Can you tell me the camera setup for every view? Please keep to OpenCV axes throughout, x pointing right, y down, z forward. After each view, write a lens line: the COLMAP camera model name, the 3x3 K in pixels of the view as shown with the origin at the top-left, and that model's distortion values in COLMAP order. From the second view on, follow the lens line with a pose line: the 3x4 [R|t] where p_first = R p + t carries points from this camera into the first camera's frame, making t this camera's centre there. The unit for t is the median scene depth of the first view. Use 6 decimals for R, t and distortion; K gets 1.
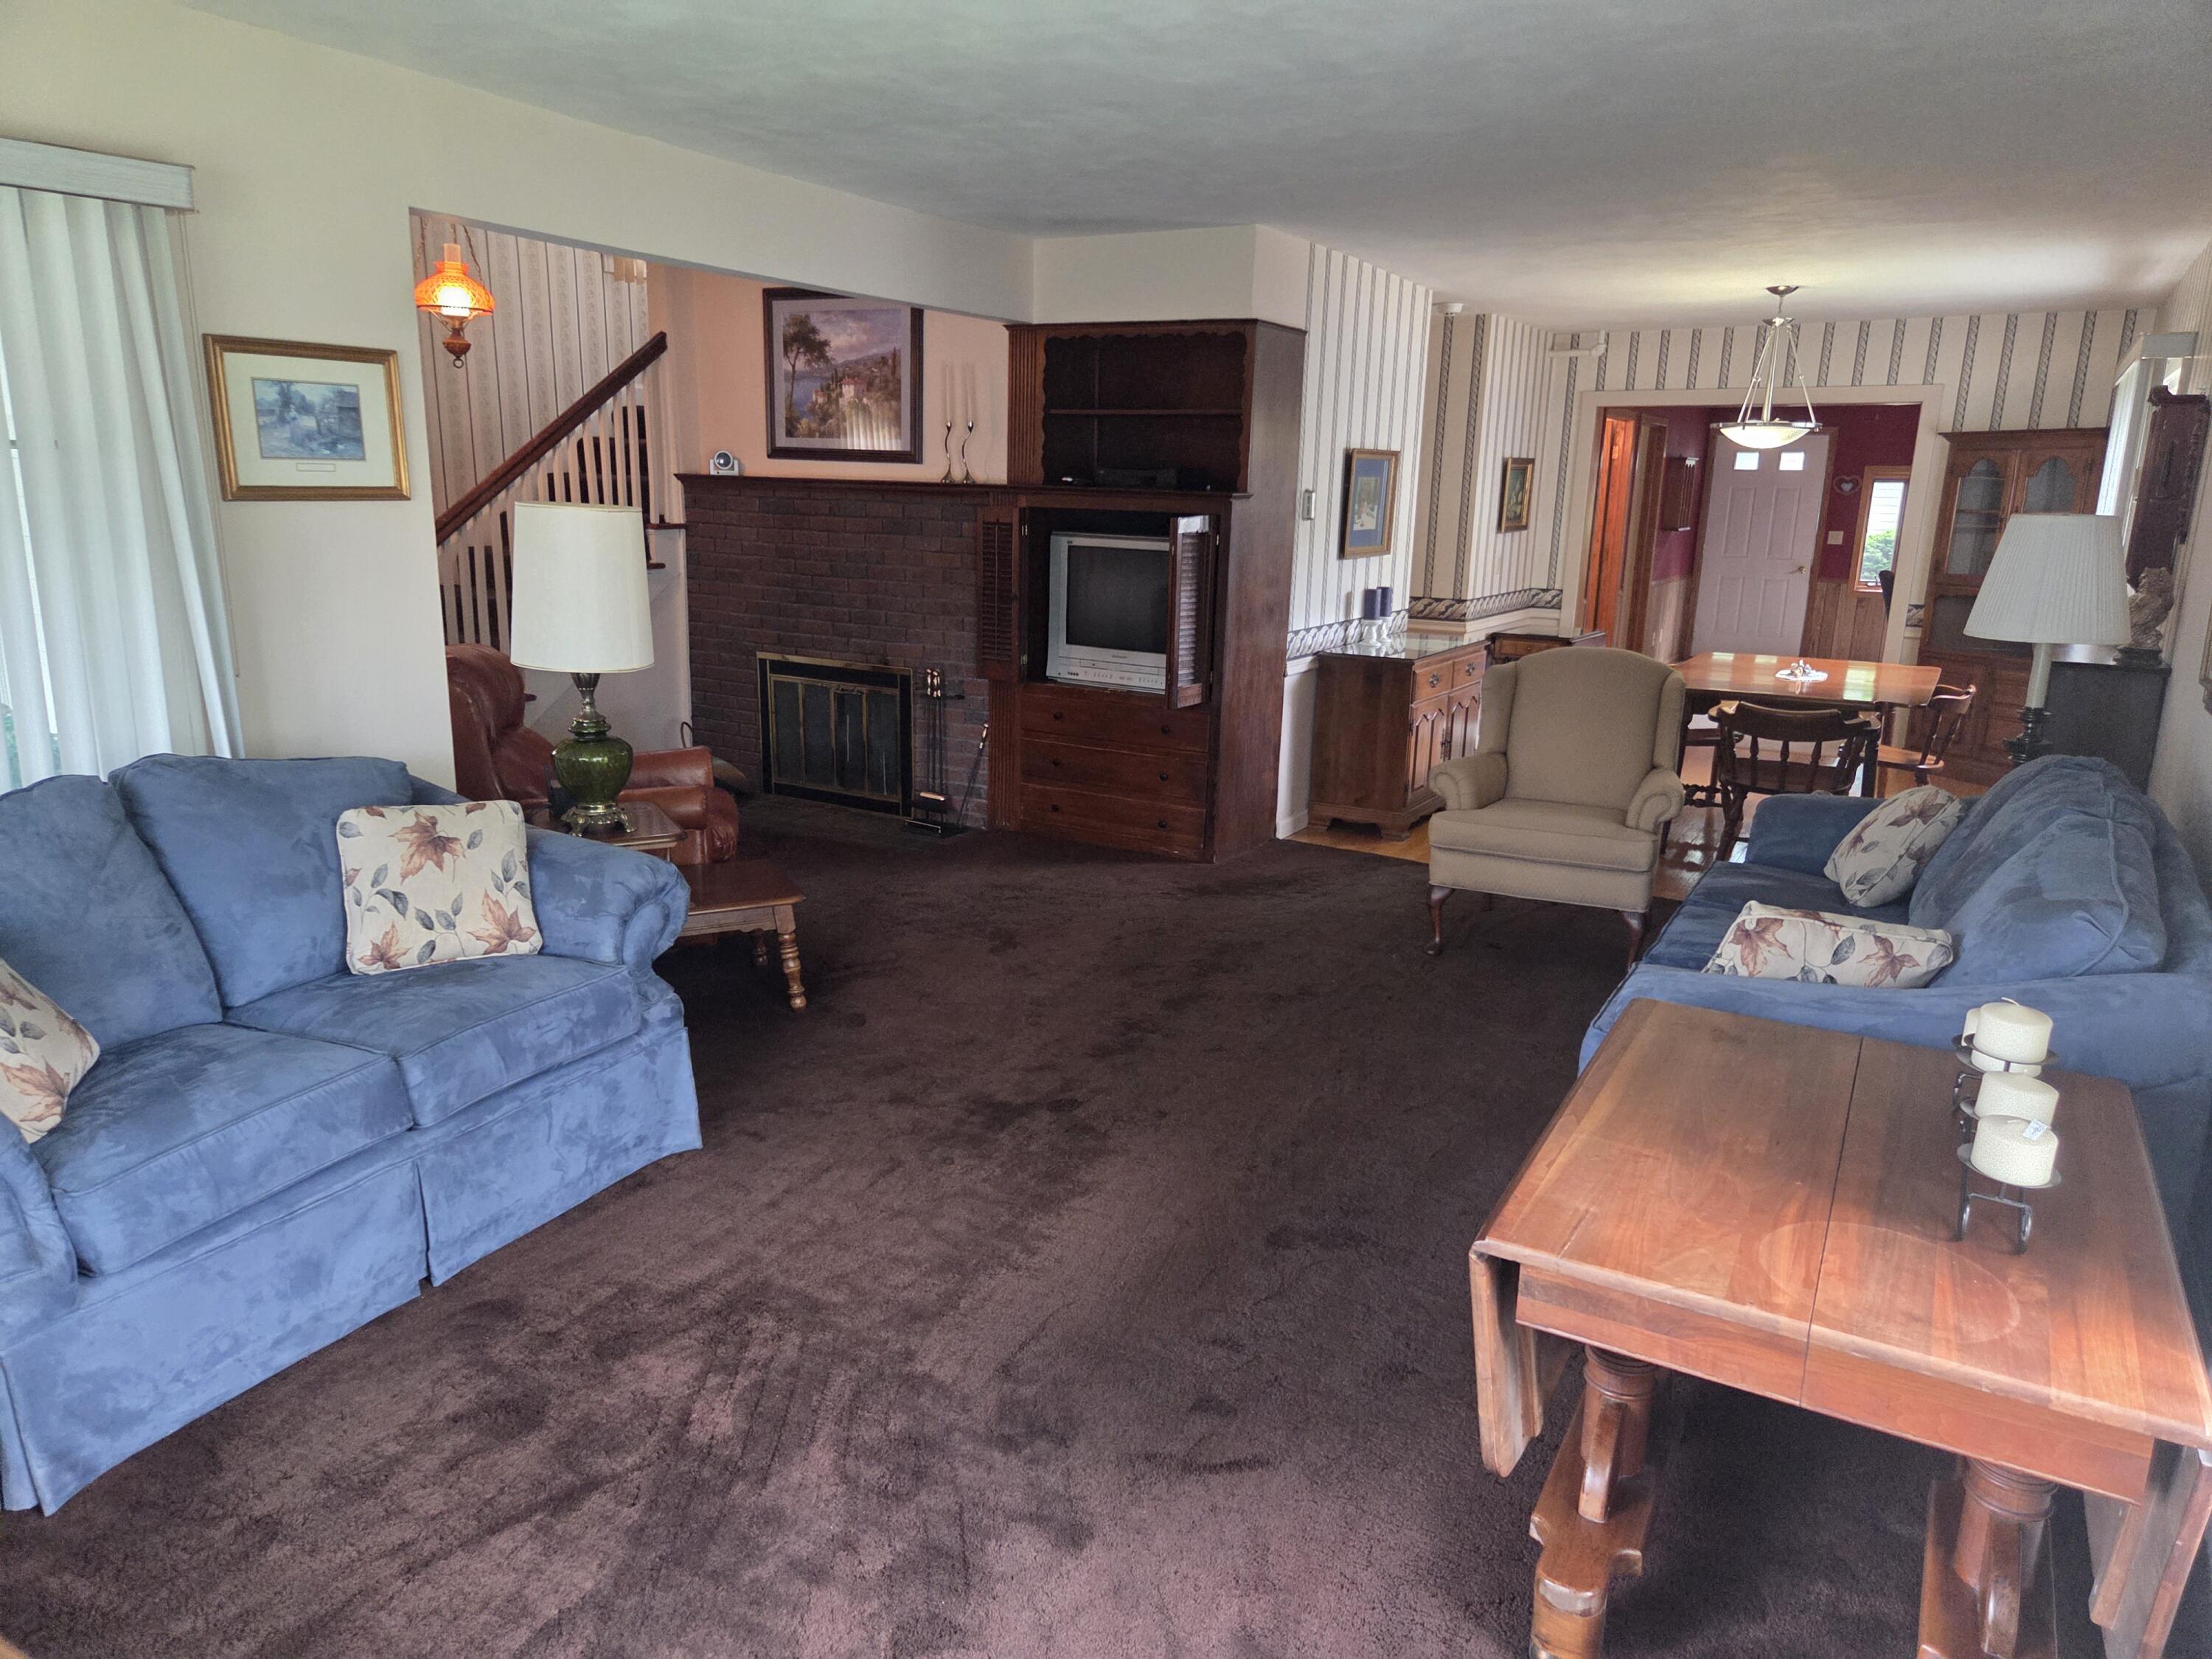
lens RADIAL K [[1483.4, 0, 1110.6], [0, 1483.4, 829.6], [0, 0, 1]] dist [0.060750, -0.038199]
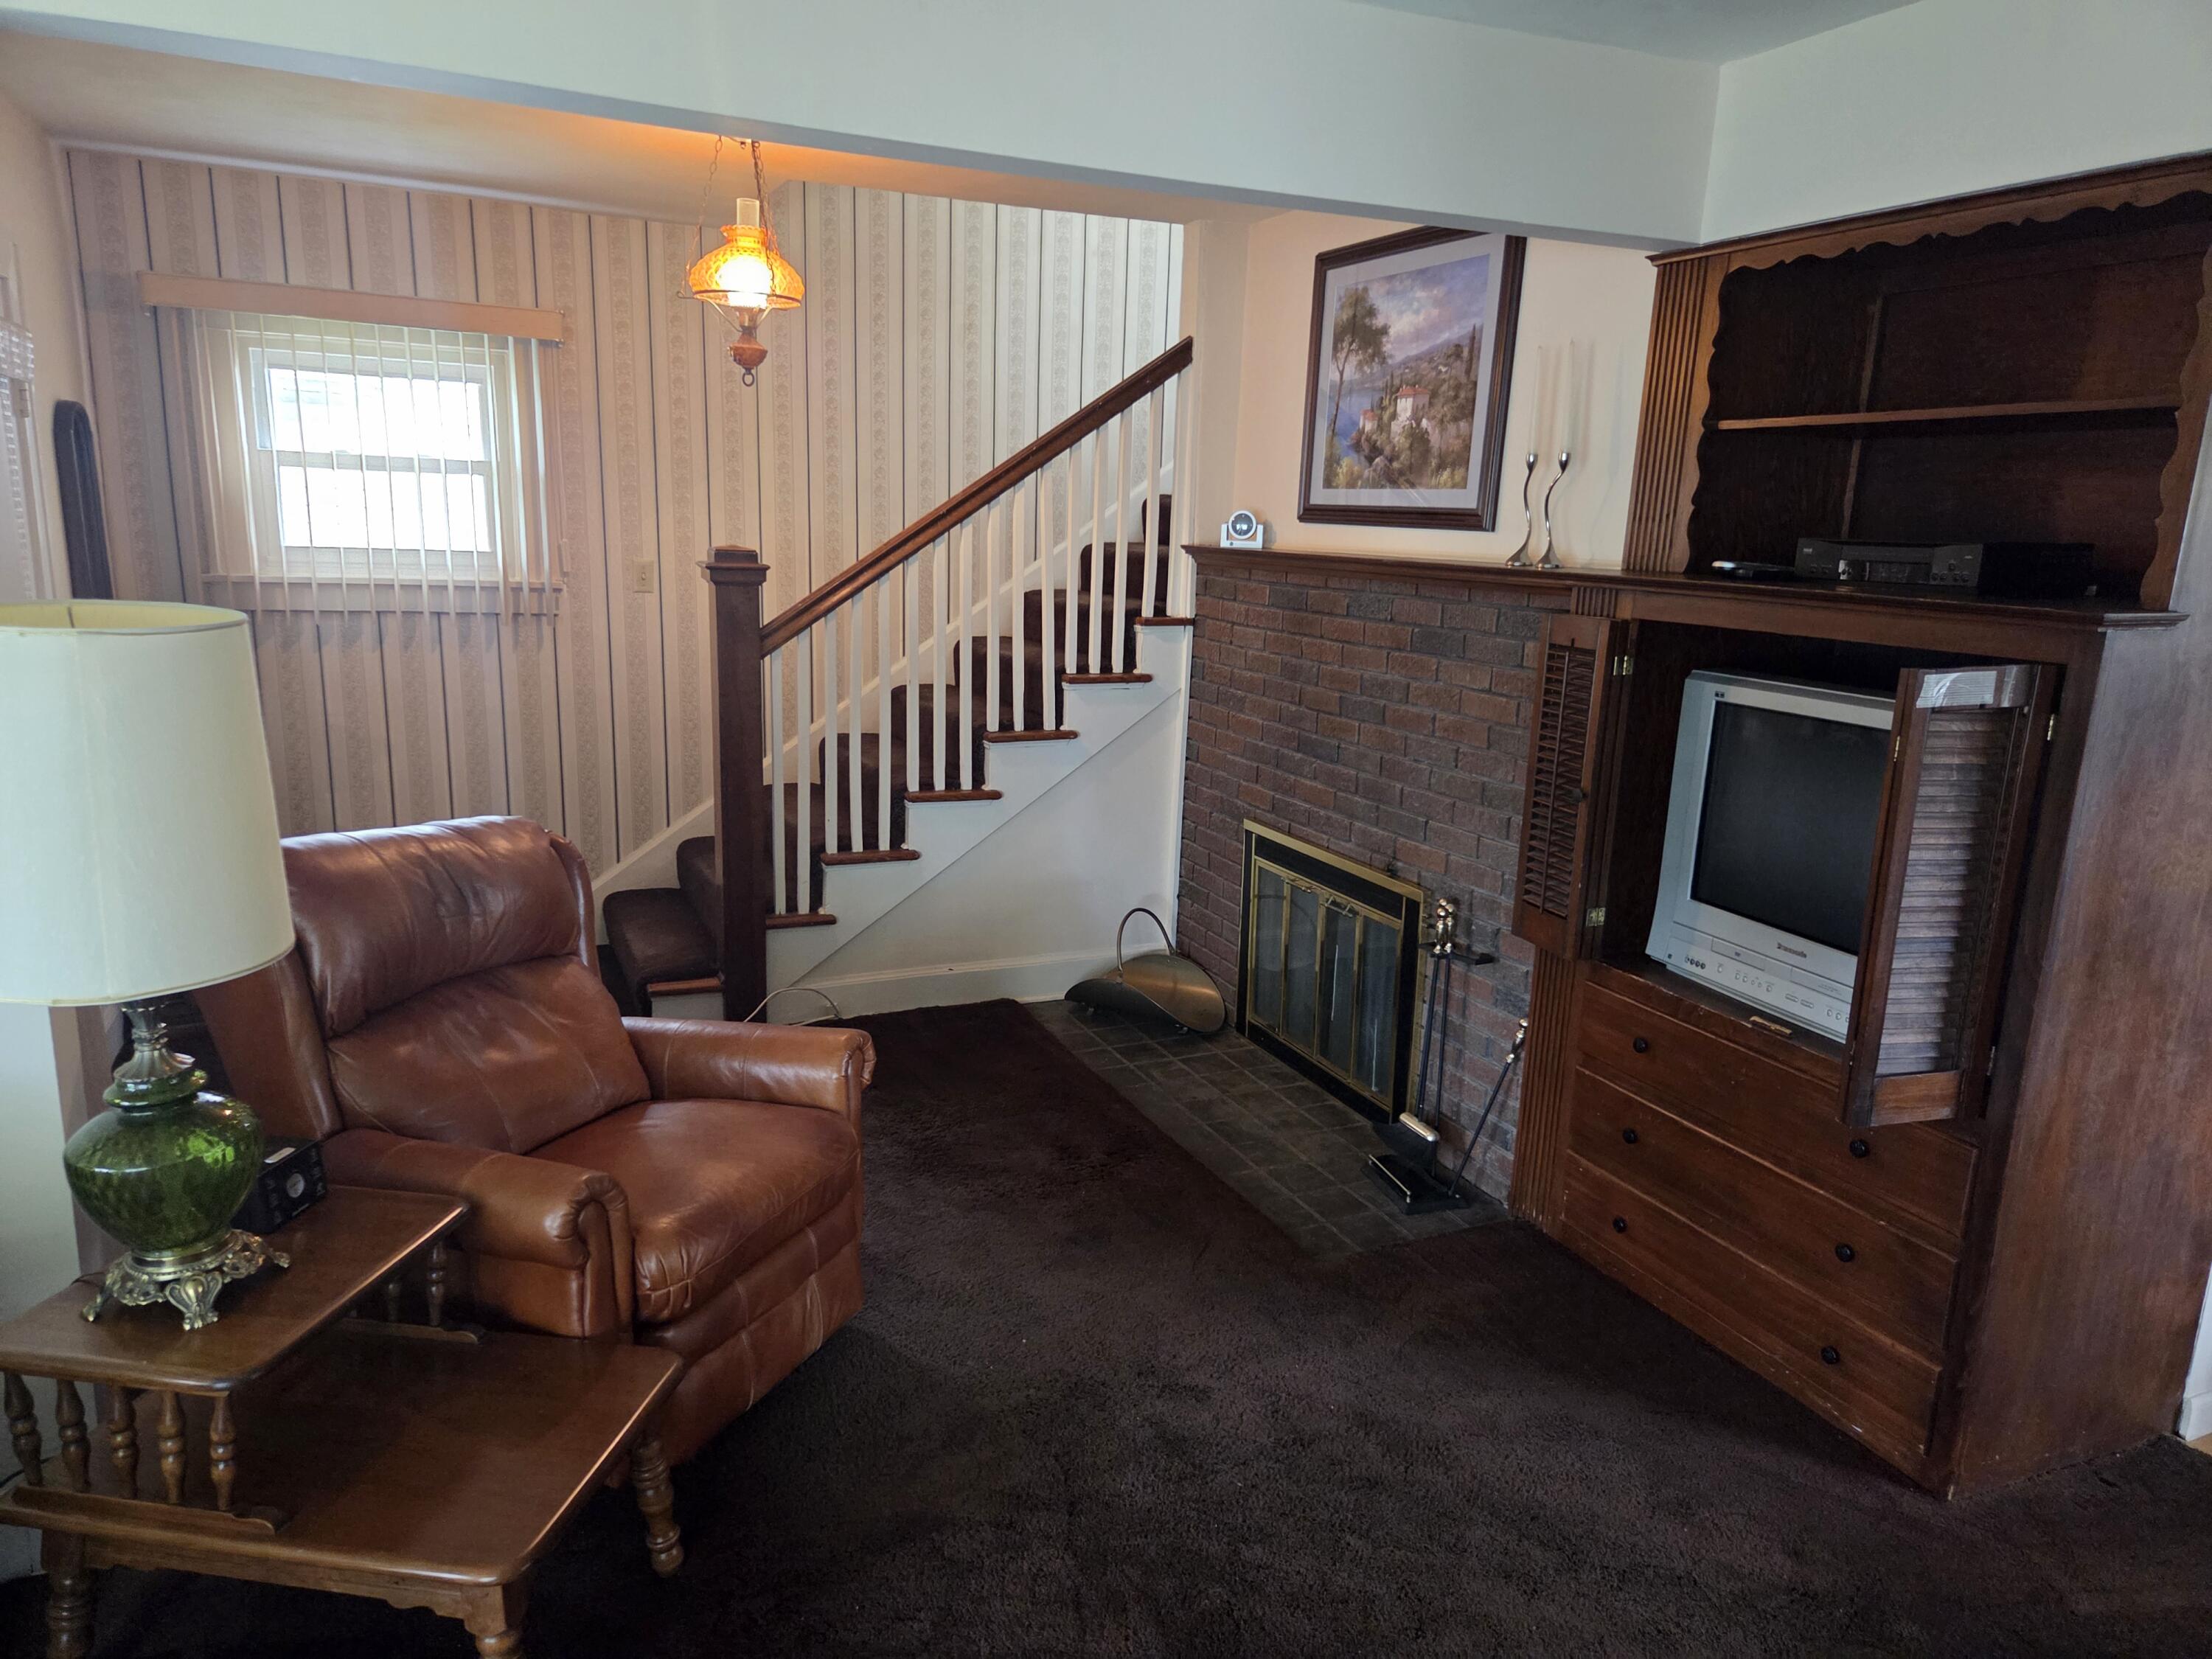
lens RADIAL K [[1483.4, 0, 1106.8], [0, 1483.4, 840.8], [0, 0, 1]] dist [0.060750, -0.038199]
pose [[0.812786, 0.129903, -0.567894, 0.087364], [-0.149961, 0.988625, 0.011515, -0.116902], [0.562930, 0.075803, 0.823021, 0.472125]]
